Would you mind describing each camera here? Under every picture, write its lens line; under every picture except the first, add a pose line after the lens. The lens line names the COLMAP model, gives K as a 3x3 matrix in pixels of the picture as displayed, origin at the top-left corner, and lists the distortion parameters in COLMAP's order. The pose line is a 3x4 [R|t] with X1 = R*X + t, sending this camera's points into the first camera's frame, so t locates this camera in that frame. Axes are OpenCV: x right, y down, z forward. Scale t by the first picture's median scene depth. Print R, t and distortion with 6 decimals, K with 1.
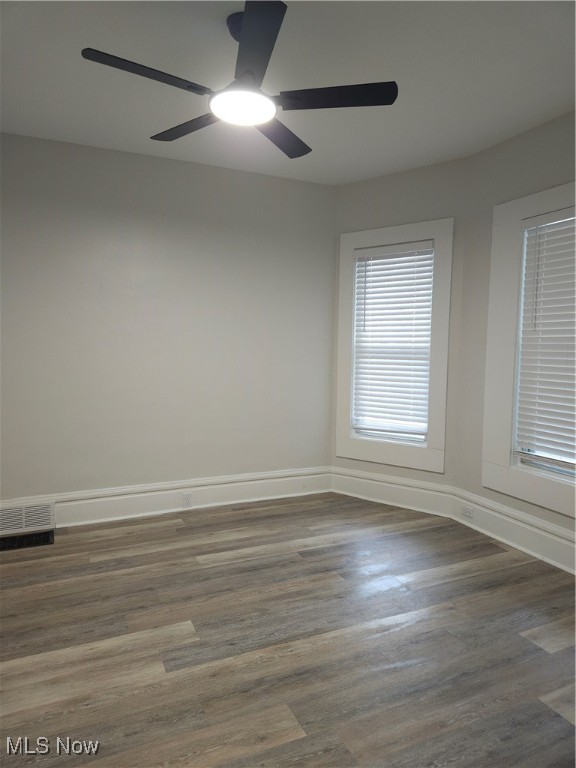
lens RADIAL K [[509.3, 0, 285.5], [0, 509.3, 382.4], [0, 0, 1]] dist [0.076452, -0.067028]
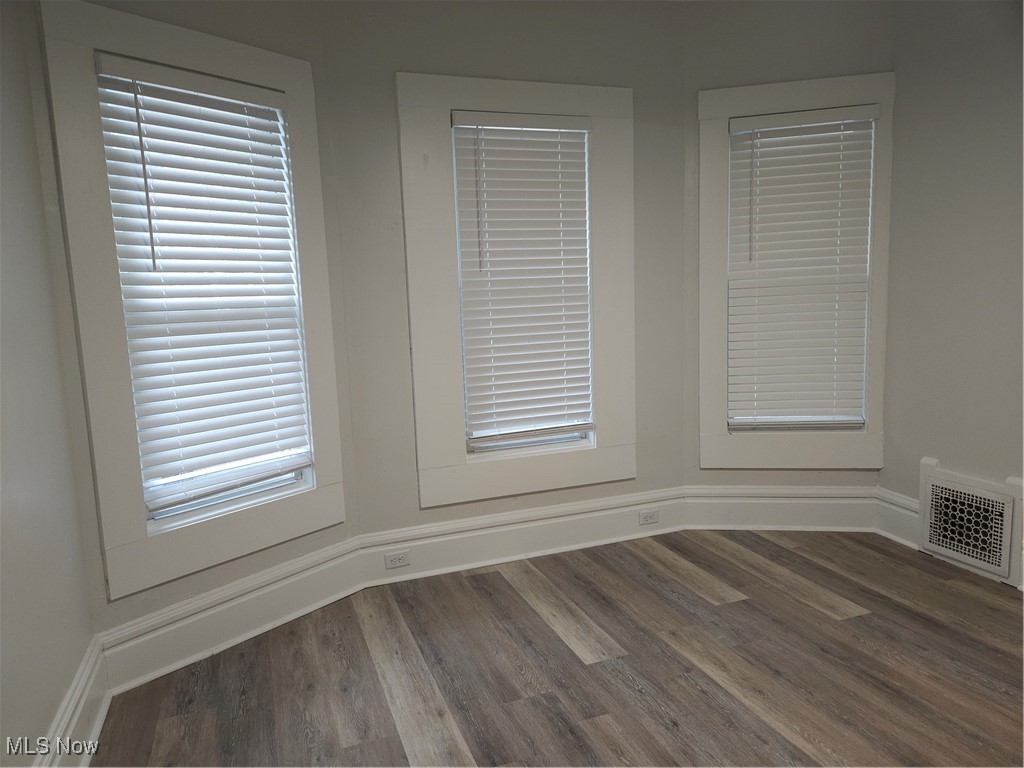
lens RADIAL K [[679.0, 0, 524.1], [0, 679.0, 383.8], [0, 0, 1]] dist [0.076452, -0.067028]
pose [[0.063600, -0.143005, 0.987676, -0.424493], [0.115350, 0.984100, 0.135060, -0.055850], [-0.991287, 0.105339, 0.079084, 0.739570]]
